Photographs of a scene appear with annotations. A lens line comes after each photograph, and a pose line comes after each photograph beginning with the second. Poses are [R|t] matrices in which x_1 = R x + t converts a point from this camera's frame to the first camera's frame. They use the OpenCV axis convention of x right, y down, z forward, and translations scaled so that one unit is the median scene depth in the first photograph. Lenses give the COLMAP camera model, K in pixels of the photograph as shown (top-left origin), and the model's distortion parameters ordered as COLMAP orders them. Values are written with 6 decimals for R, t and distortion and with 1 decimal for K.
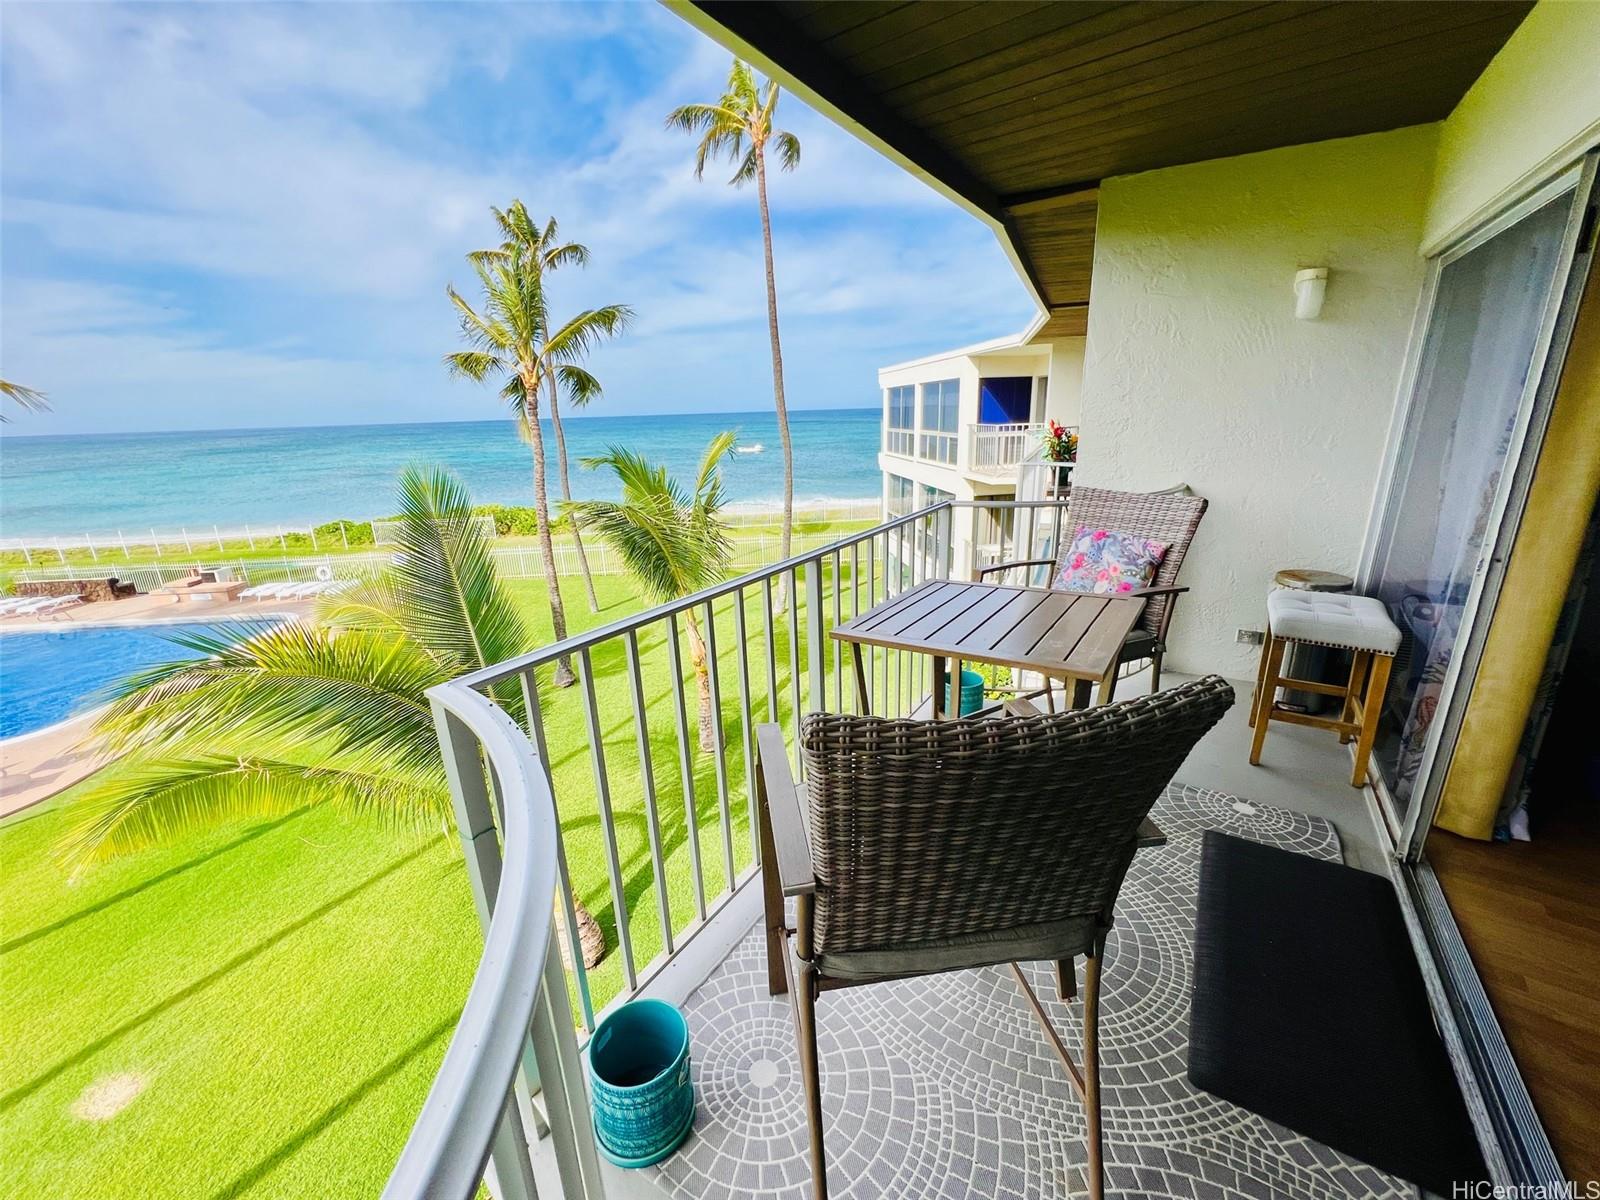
lens RADIAL K [[635.0, 0, 801.4], [0, 635.0, 596.9], [0, 0, 1]] dist [-0.000699, 0.000123]
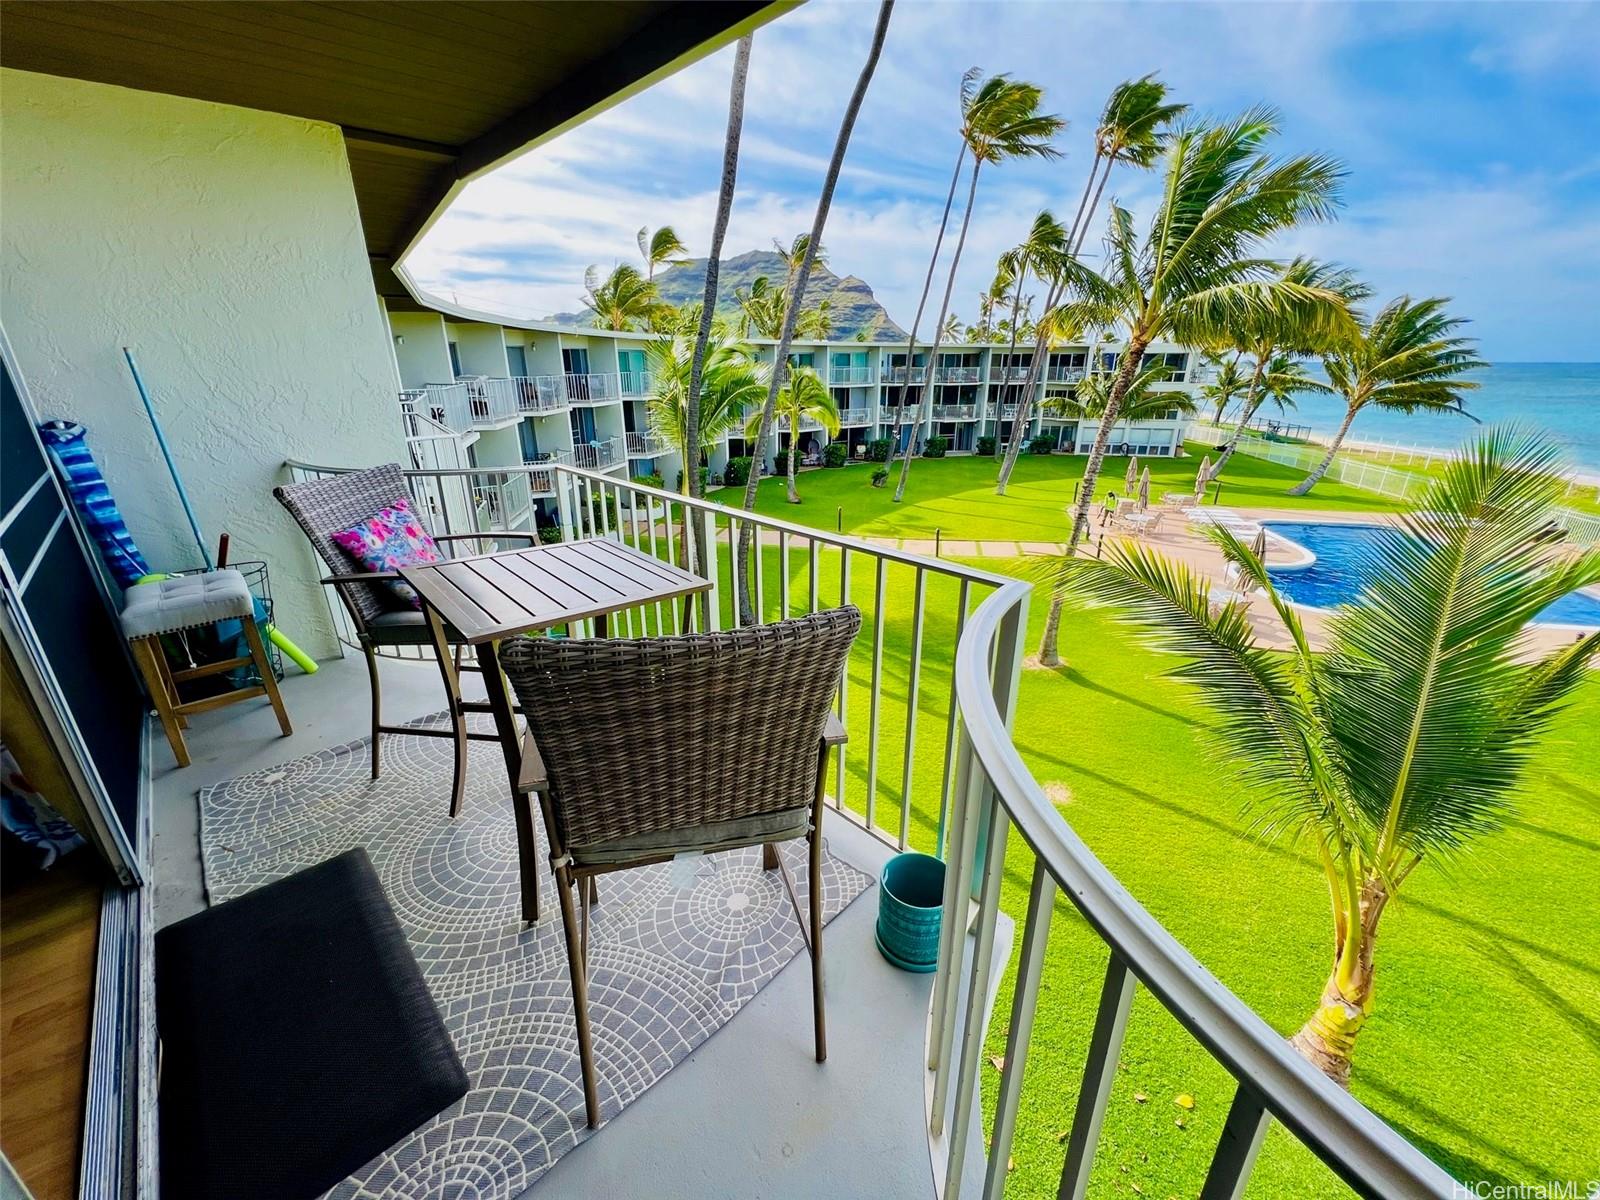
lens RADIAL K [[635.0, 0, 794.8], [0, 635.0, 599.6], [0, 0, 1]] dist [-0.000699, 0.000123]
pose [[-0.221092, 0.372708, -0.901225, 0.064703], [-0.269113, 0.864900, 0.423706, -0.026996], [0.937388, 0.336210, -0.090921, 0.081409]]
